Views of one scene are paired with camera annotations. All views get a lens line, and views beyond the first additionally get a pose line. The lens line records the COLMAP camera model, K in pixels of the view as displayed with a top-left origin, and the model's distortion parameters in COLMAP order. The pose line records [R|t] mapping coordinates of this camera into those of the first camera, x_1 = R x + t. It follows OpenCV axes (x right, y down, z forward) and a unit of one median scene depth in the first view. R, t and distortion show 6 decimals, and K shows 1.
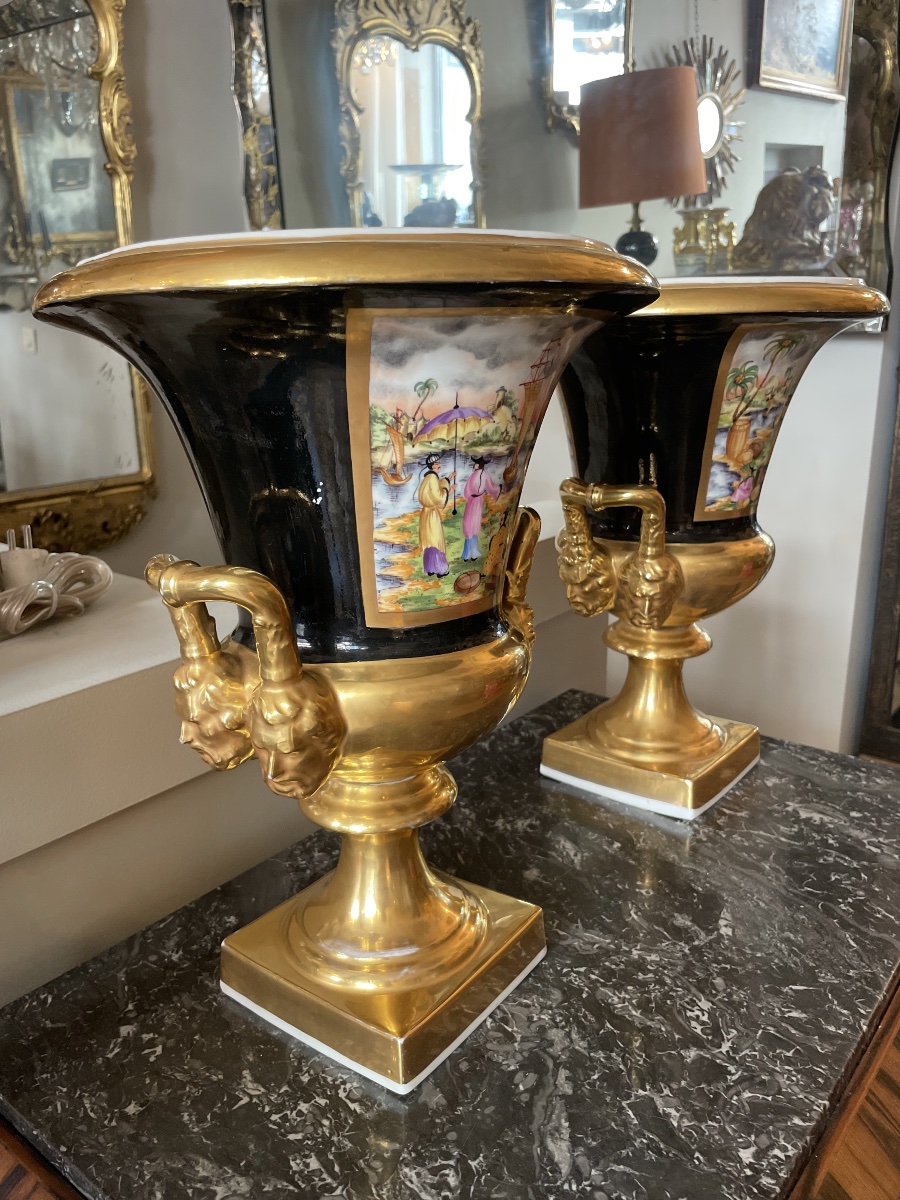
lens RADIAL K [[926.3, 0, 450.0], [0, 926.3, 600.0], [0, 0, 1]] dist [0.050521, -0.099763]
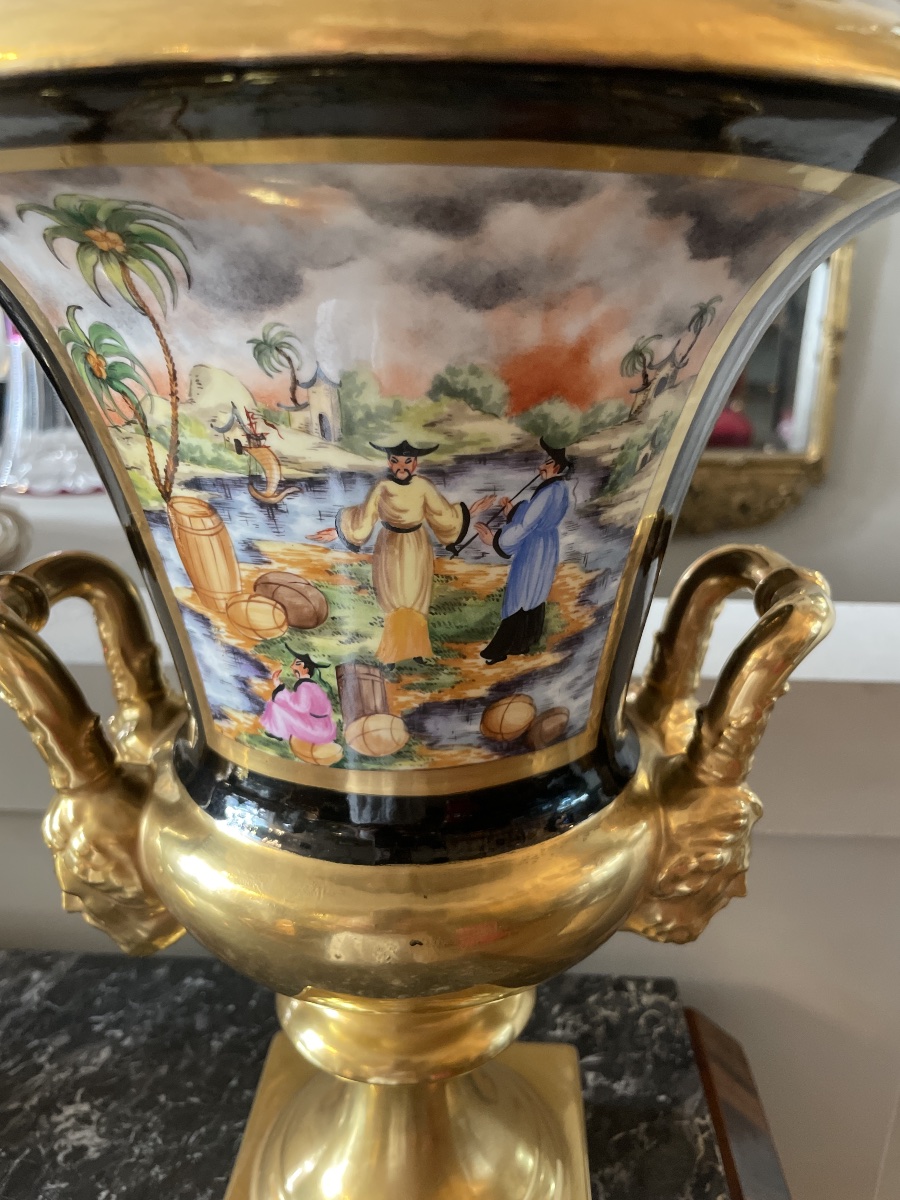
lens RADIAL K [[958.1, 0, 463.3], [0, 958.1, 613.5], [0, 0, 1]] dist [0.053981, 0.000246]
pose [[0.592064, 0.277857, -0.756475, 0.745686], [-0.242646, 0.956586, 0.161449, -0.275871], [0.768494, 0.087967, 0.633782, 1.035573]]
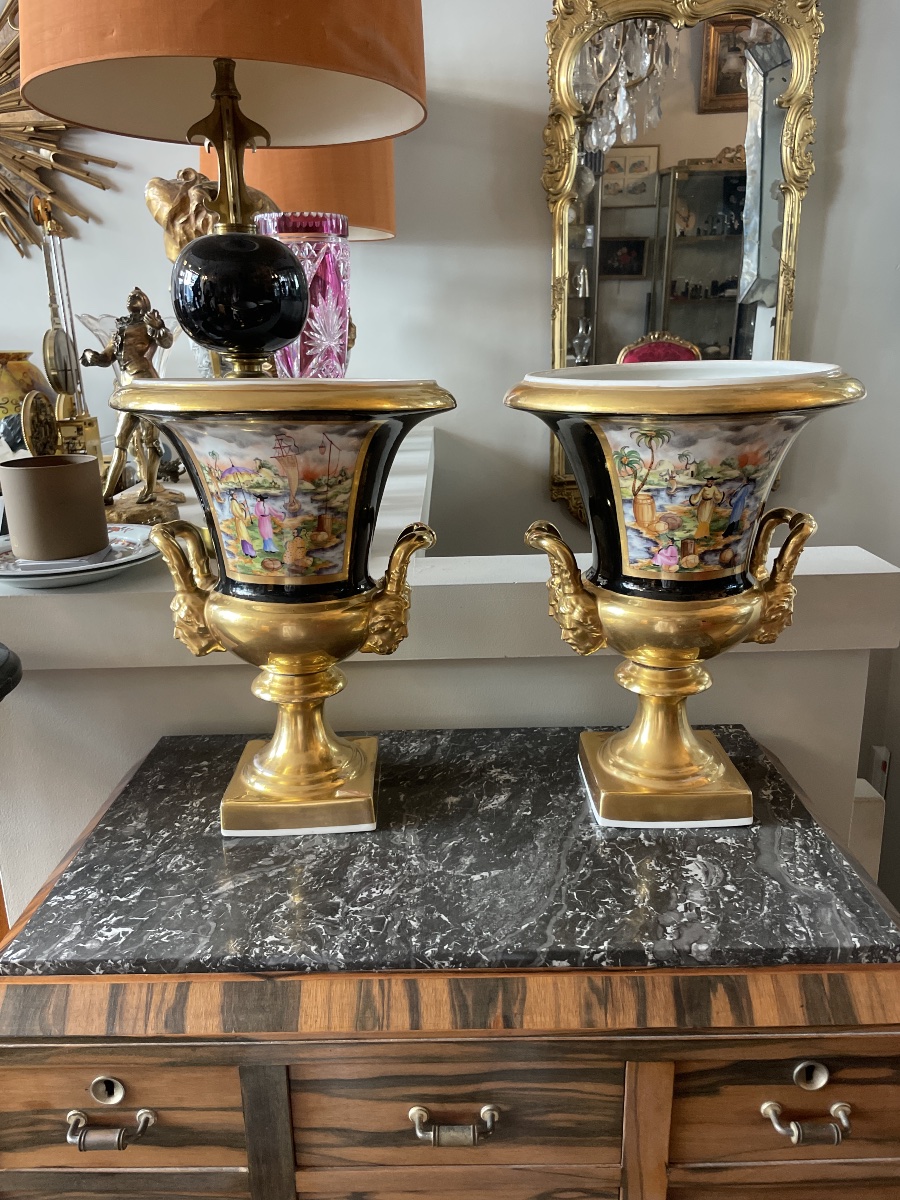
lens RADIAL K [[926.3, 0, 450.0], [0, 926.3, 600.0], [0, 0, 1]] dist [0.050521, -0.099763]
pose [[0.628307, 0.223070, -0.745299, 1.248622], [-0.200791, 0.972050, 0.121665, -0.189259], [0.751608, 0.073206, 0.655536, 0.093226]]
